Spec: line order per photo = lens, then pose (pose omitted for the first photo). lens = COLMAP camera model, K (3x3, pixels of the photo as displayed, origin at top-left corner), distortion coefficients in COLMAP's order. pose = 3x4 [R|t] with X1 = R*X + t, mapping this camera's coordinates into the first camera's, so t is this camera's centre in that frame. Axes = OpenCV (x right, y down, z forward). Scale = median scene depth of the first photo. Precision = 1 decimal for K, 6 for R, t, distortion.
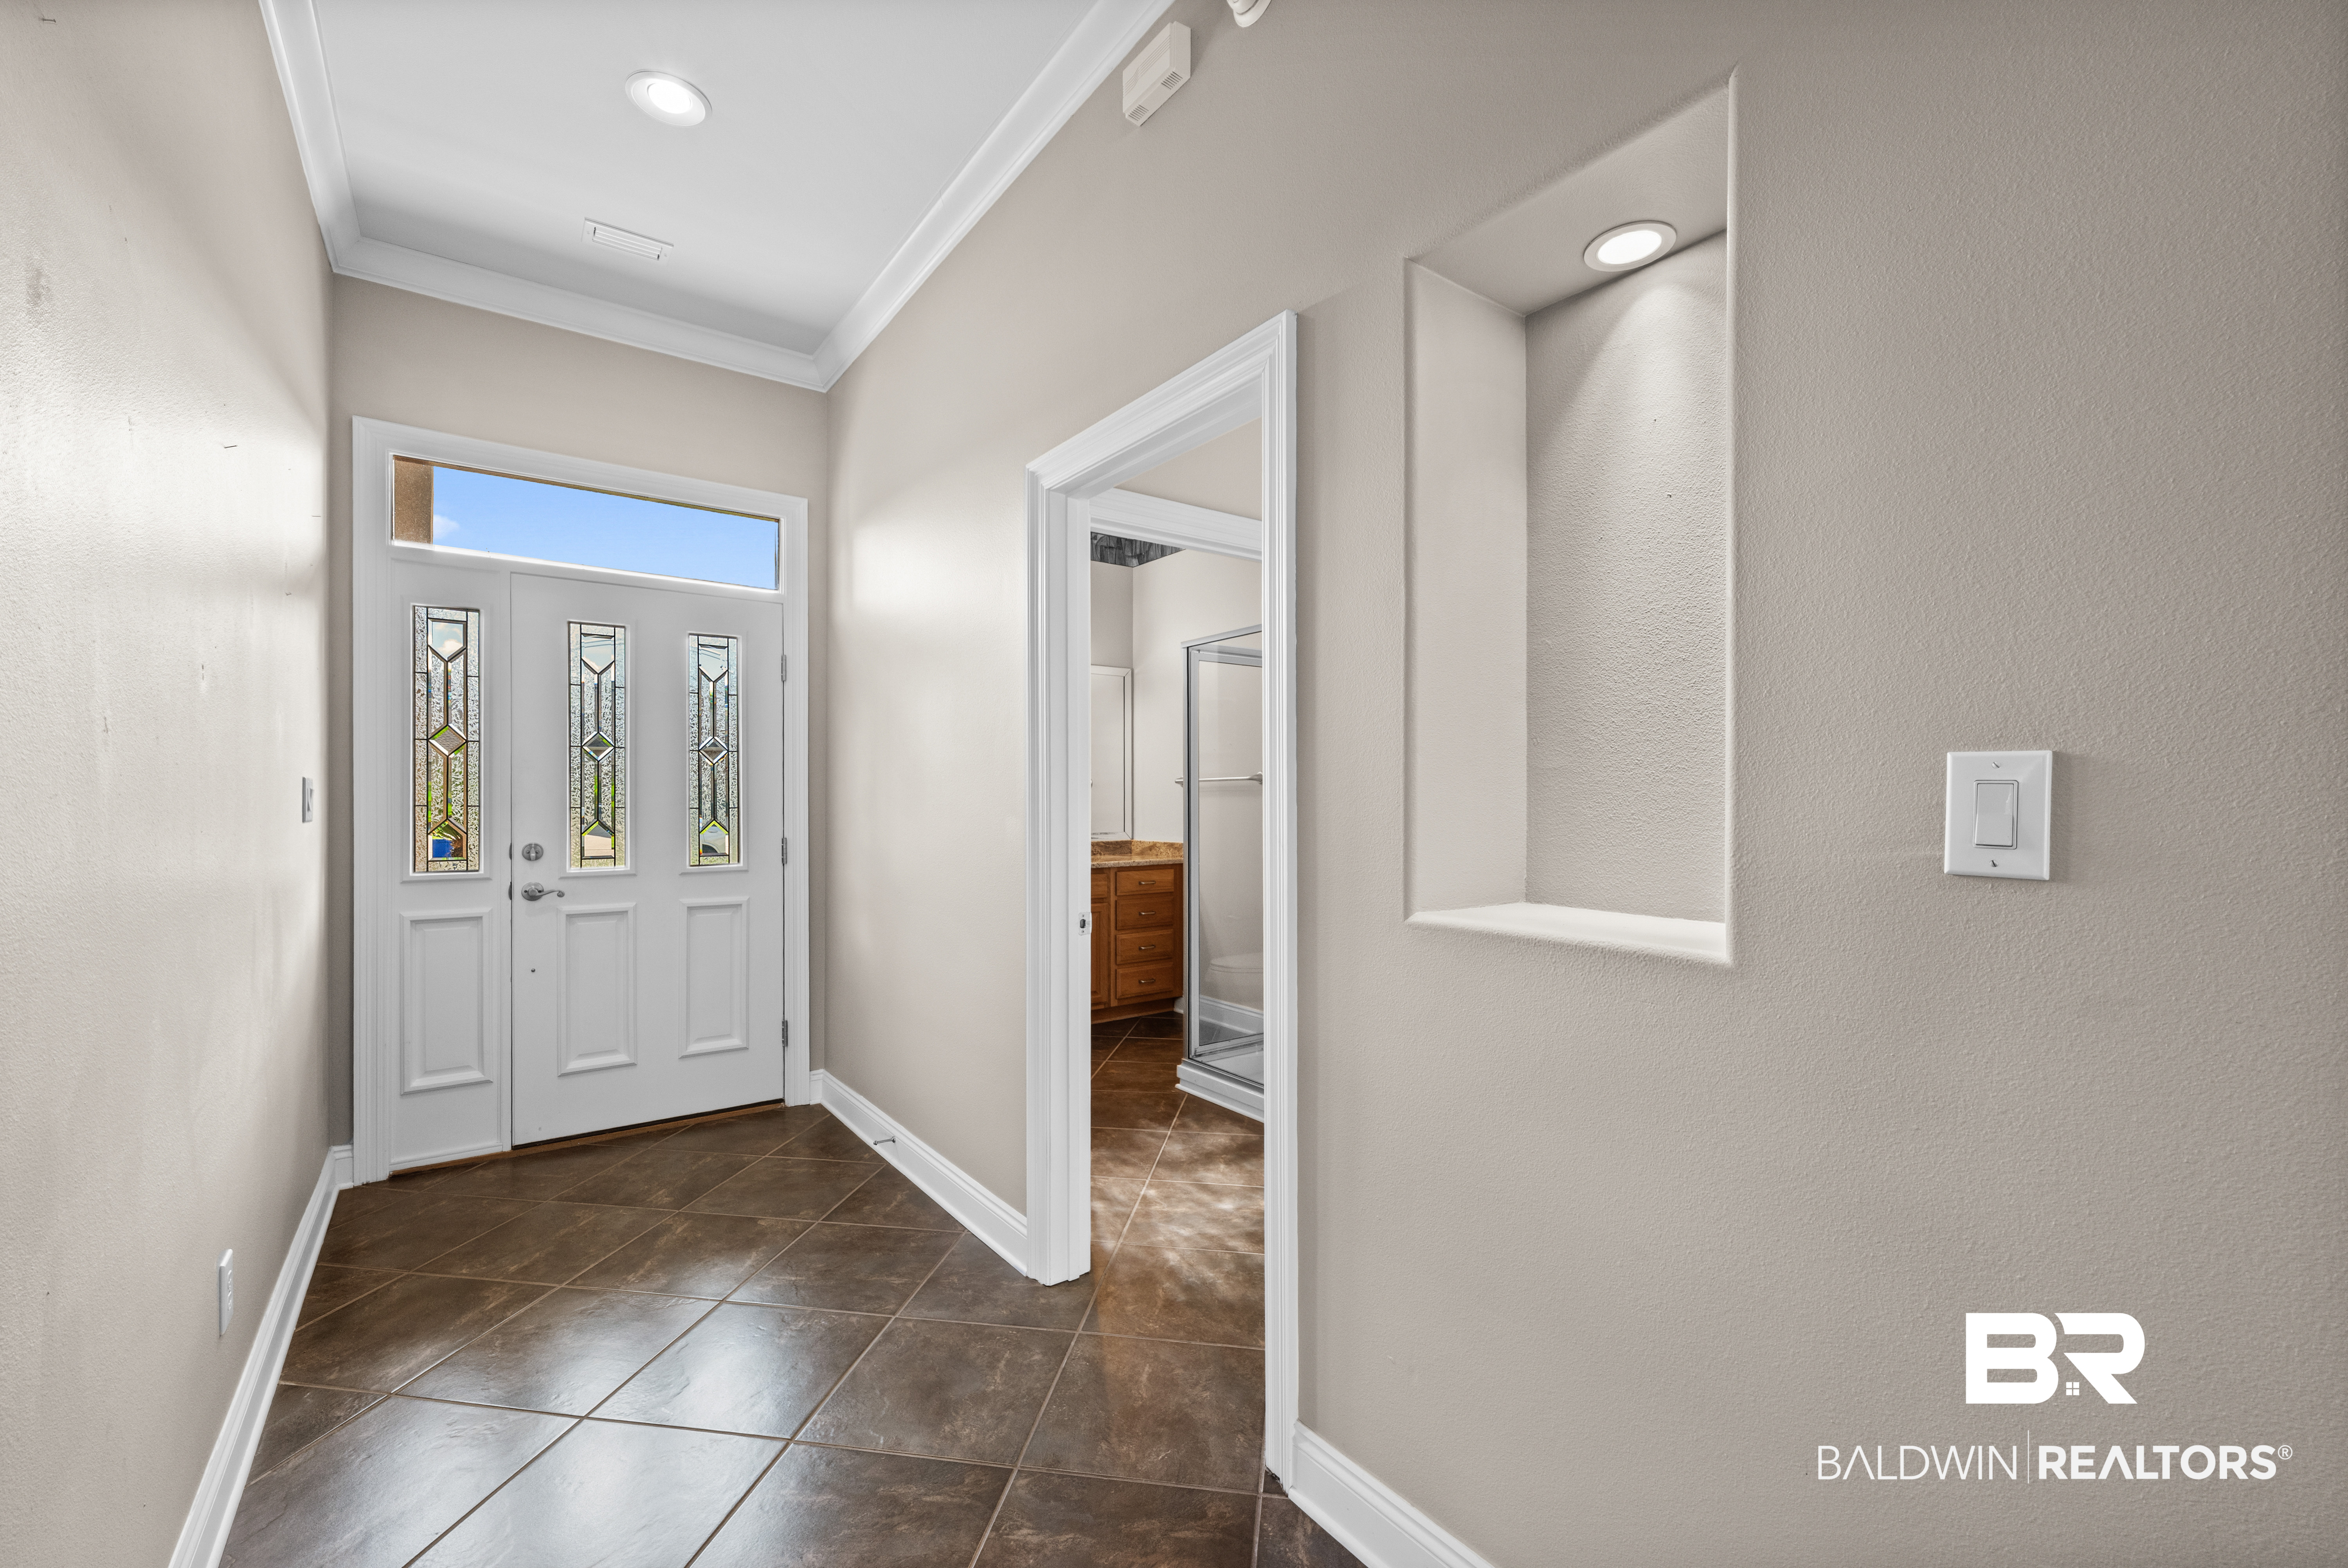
lens RADIAL K [[968.6, 0, 1174.0], [0, 968.6, 784.0], [0, 0, 1]] dist [0.000064, -0.000001]
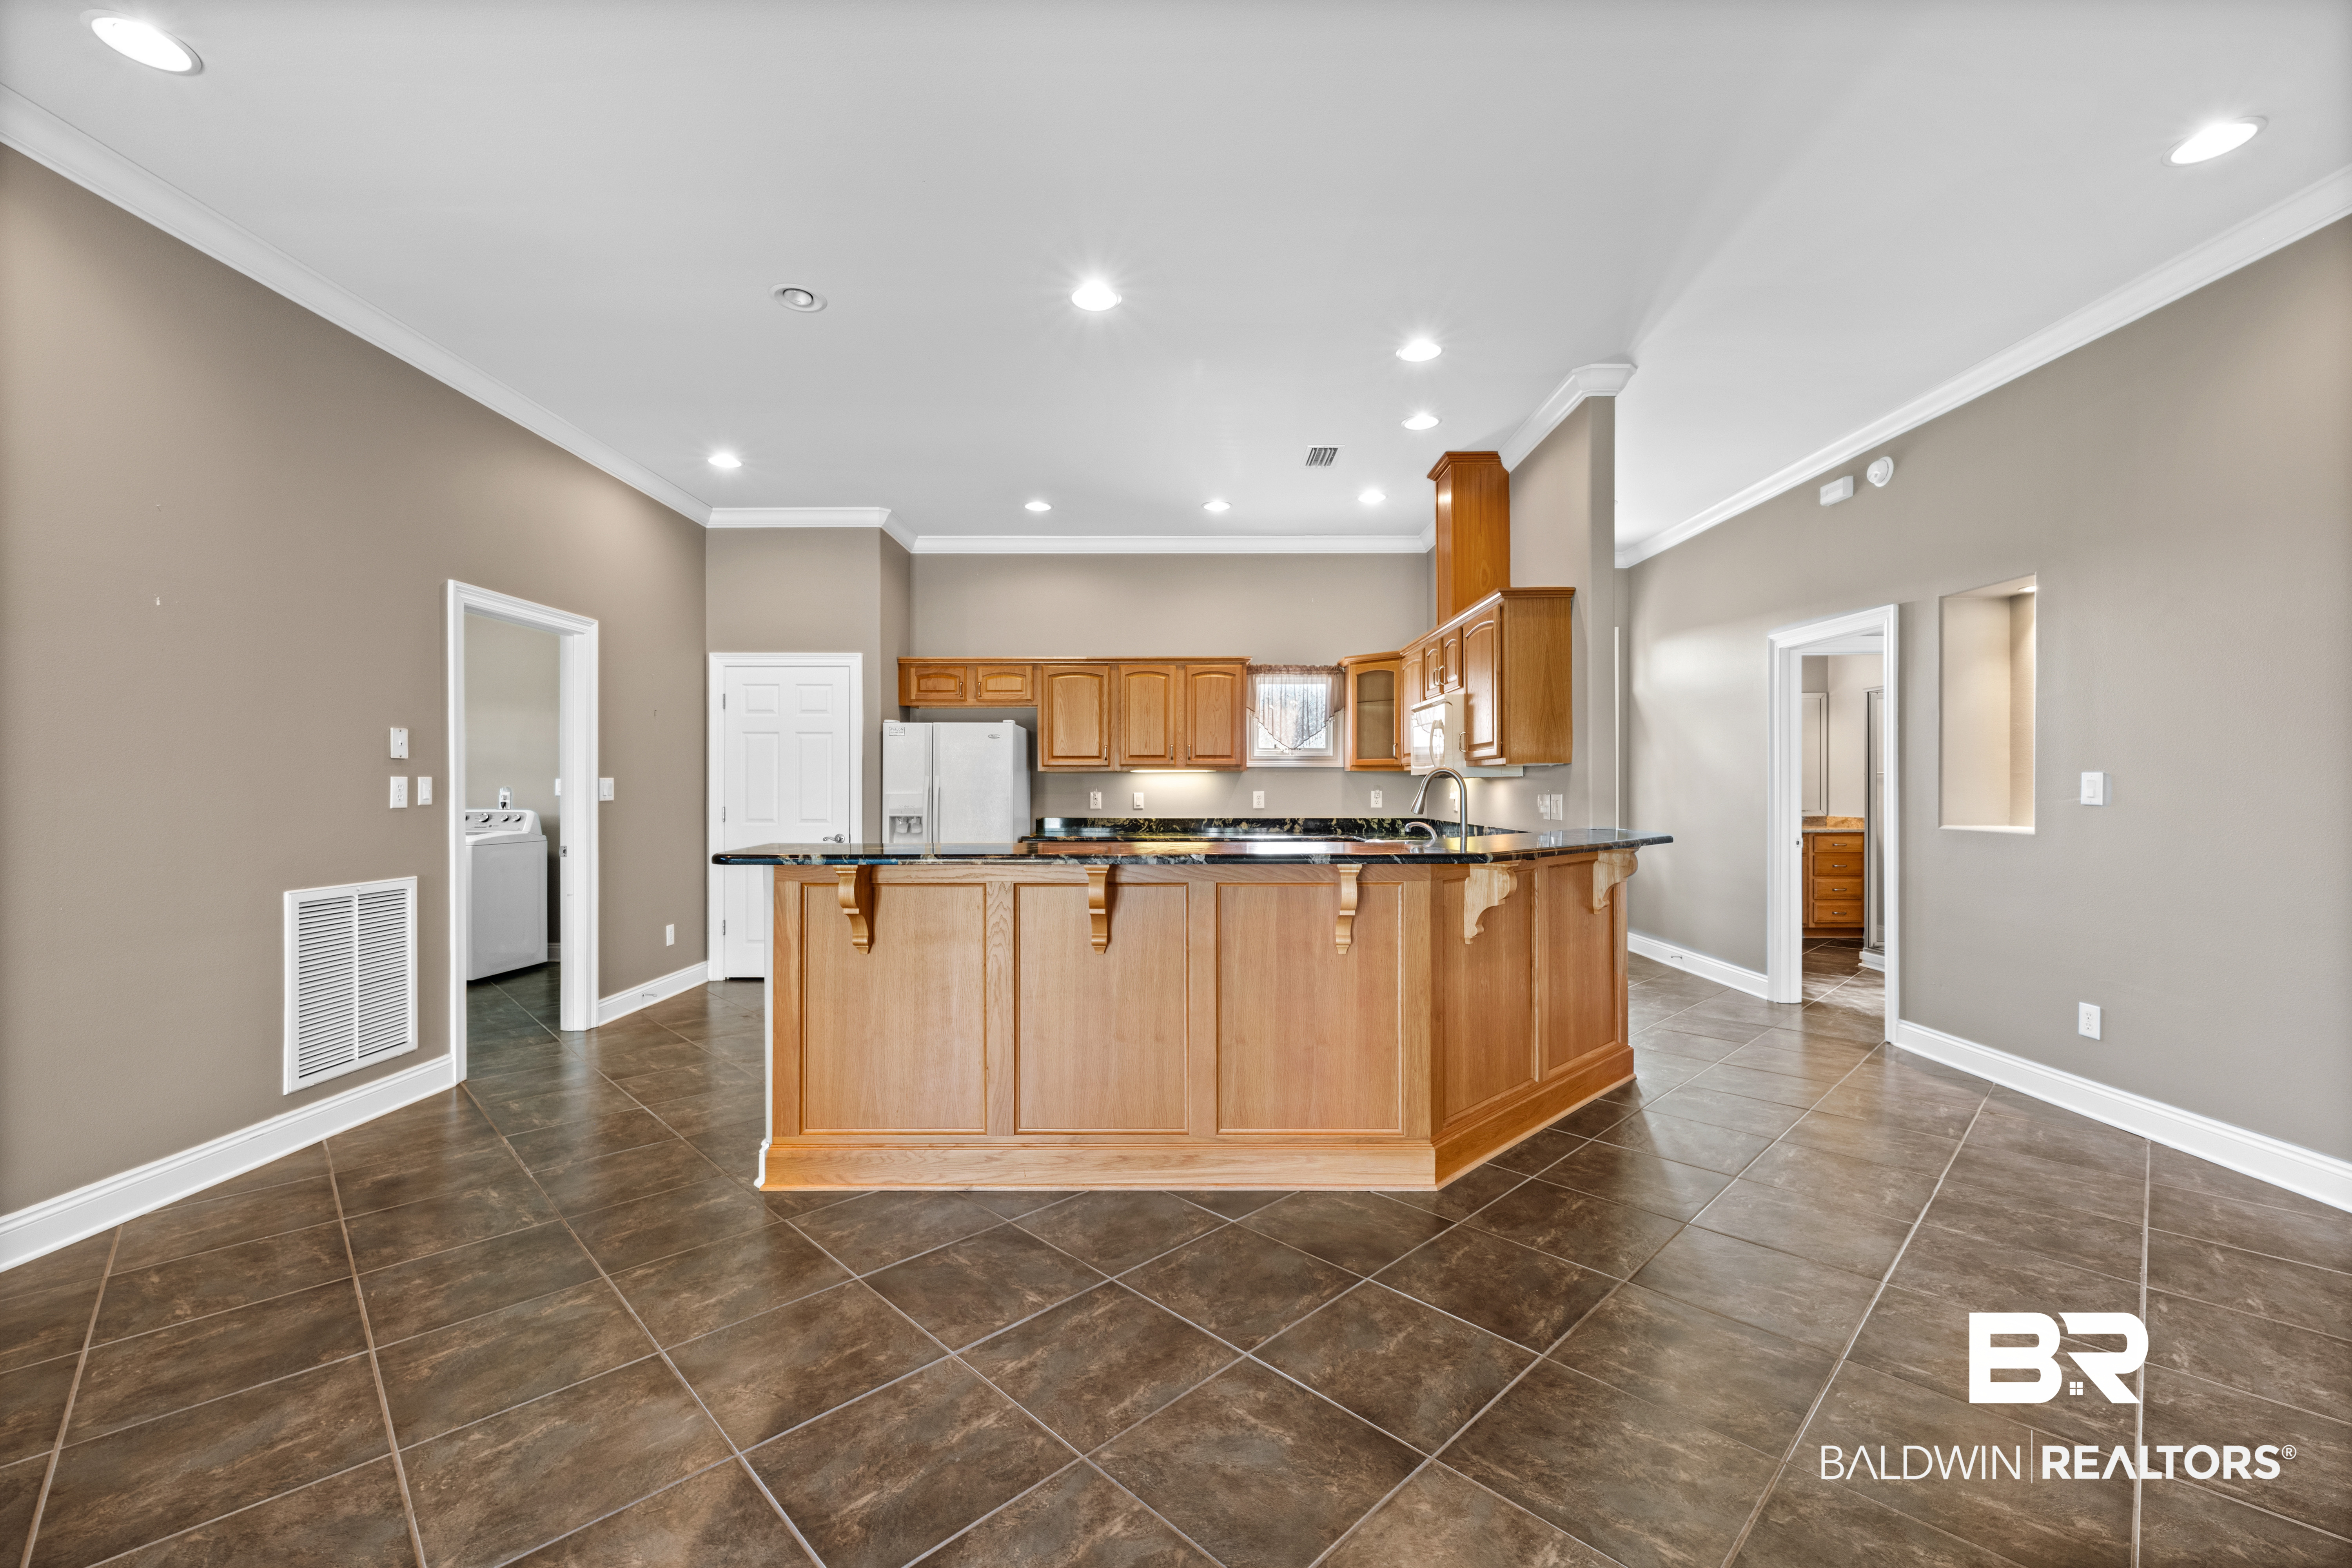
lens RADIAL K [[979.7, 0, 1176.0], [0, 979.7, 784.0], [0, 0, 1]] dist [0.000725, 0.000100]
pose [[0.805919, 0.000050, -0.592026, 0.047744], [0.006451, 0.999940, 0.008866, -0.011140], [0.591990, -0.010965, 0.805870, -0.911142]]
